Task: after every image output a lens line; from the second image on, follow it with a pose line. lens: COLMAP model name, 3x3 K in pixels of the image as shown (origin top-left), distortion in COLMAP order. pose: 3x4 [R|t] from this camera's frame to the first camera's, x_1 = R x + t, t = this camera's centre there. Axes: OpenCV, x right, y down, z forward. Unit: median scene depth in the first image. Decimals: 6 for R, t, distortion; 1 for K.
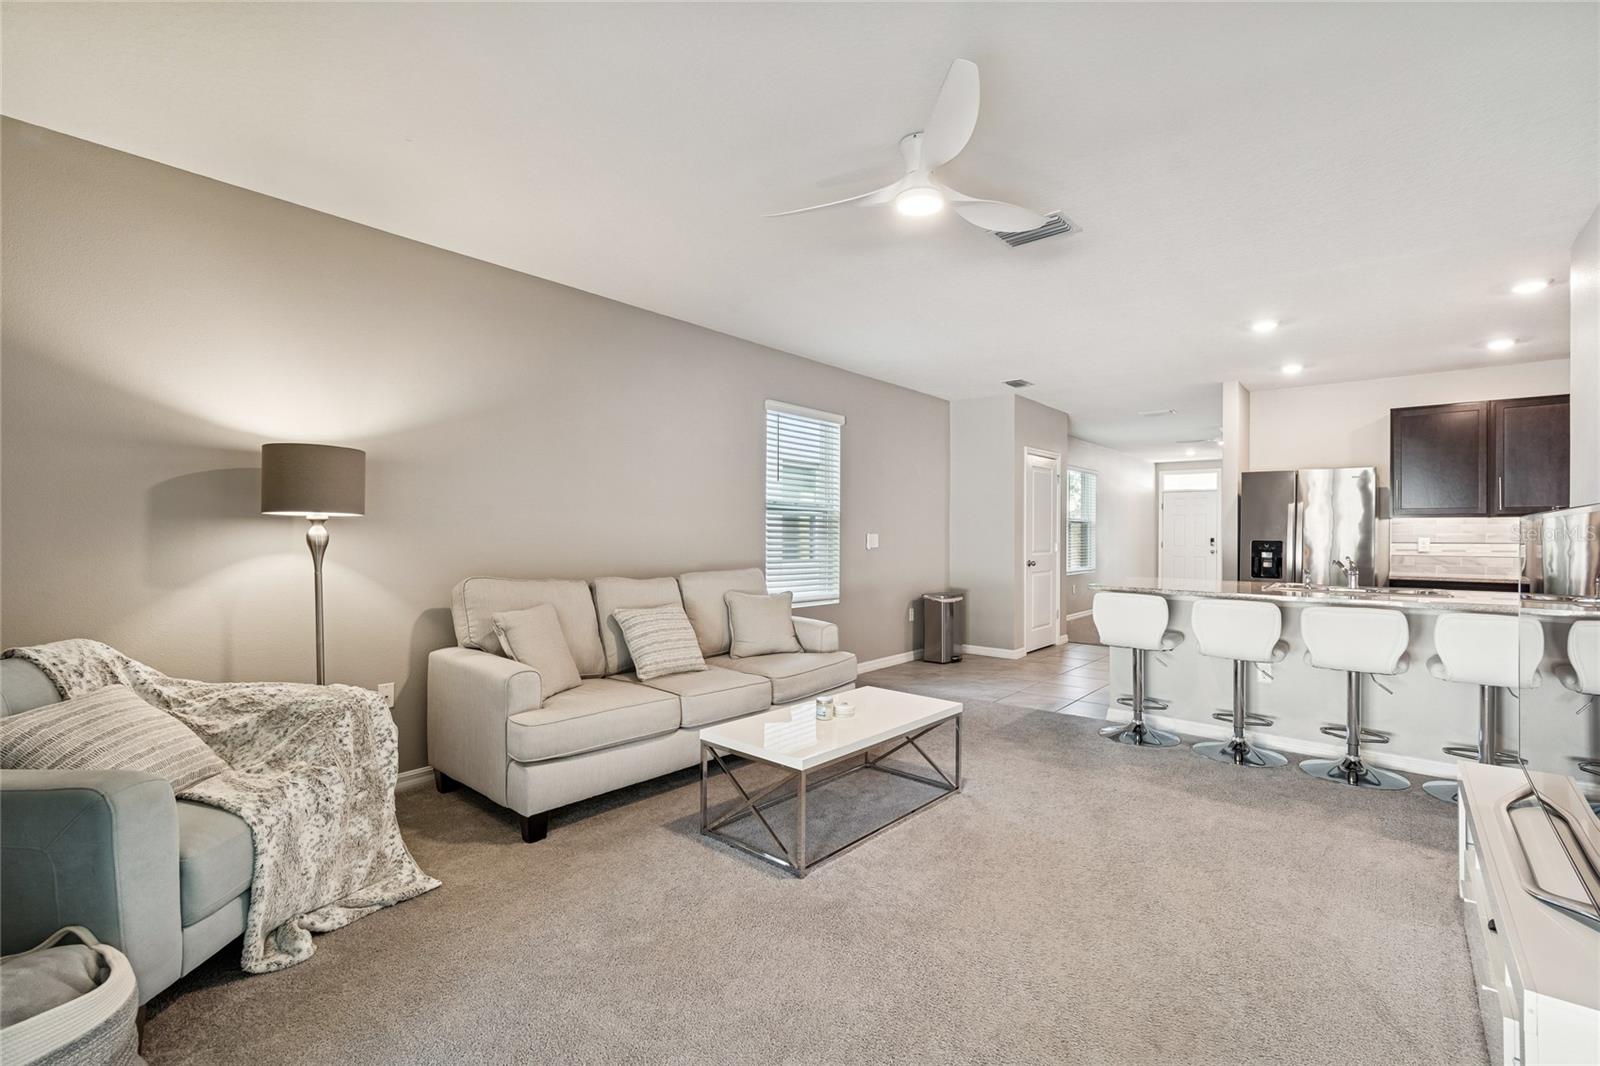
lens RADIAL K [[711.1, 0, 802.6], [0, 711.1, 534.8], [0, 0, 1]] dist [0.005702, -0.001378]
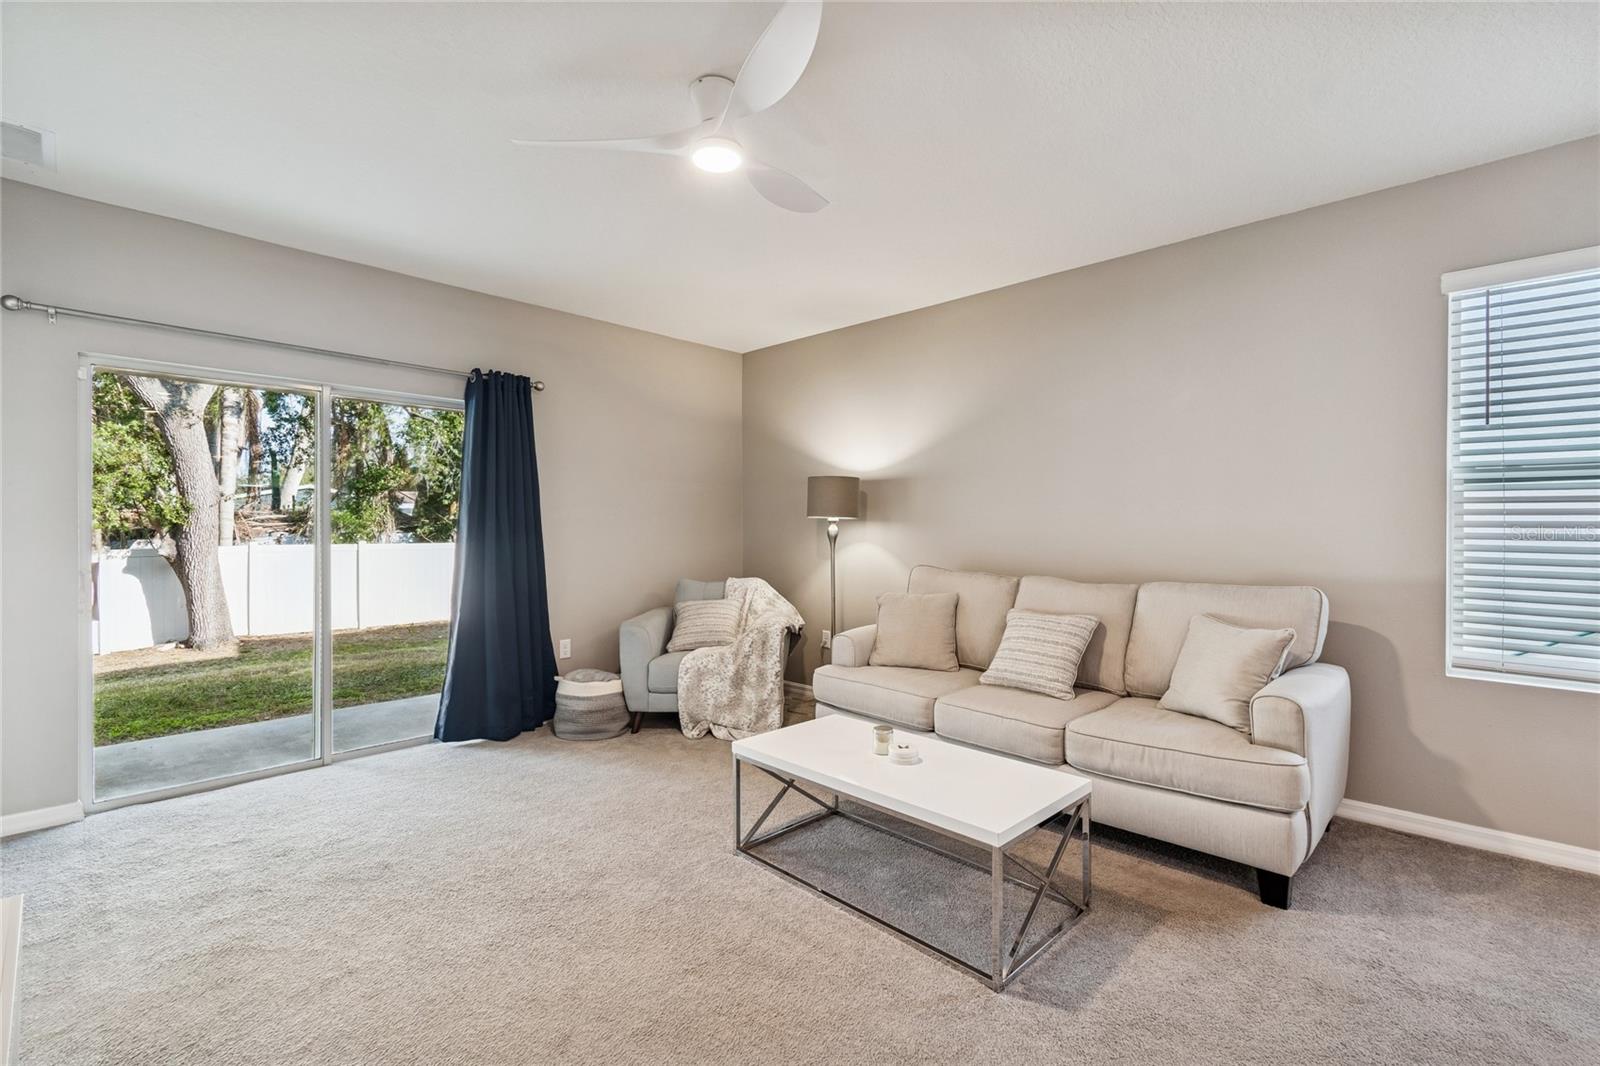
lens RADIAL K [[711.1, 0, 810.4], [0, 711.1, 525.5], [0, 0, 1]] dist [0.005702, -0.001378]
pose [[-0.063247, -0.003190, -0.997993, 0.503782], [0.003136, 0.999989, -0.003395, -0.003435], [0.997993, -0.003344, -0.063236, 0.561666]]
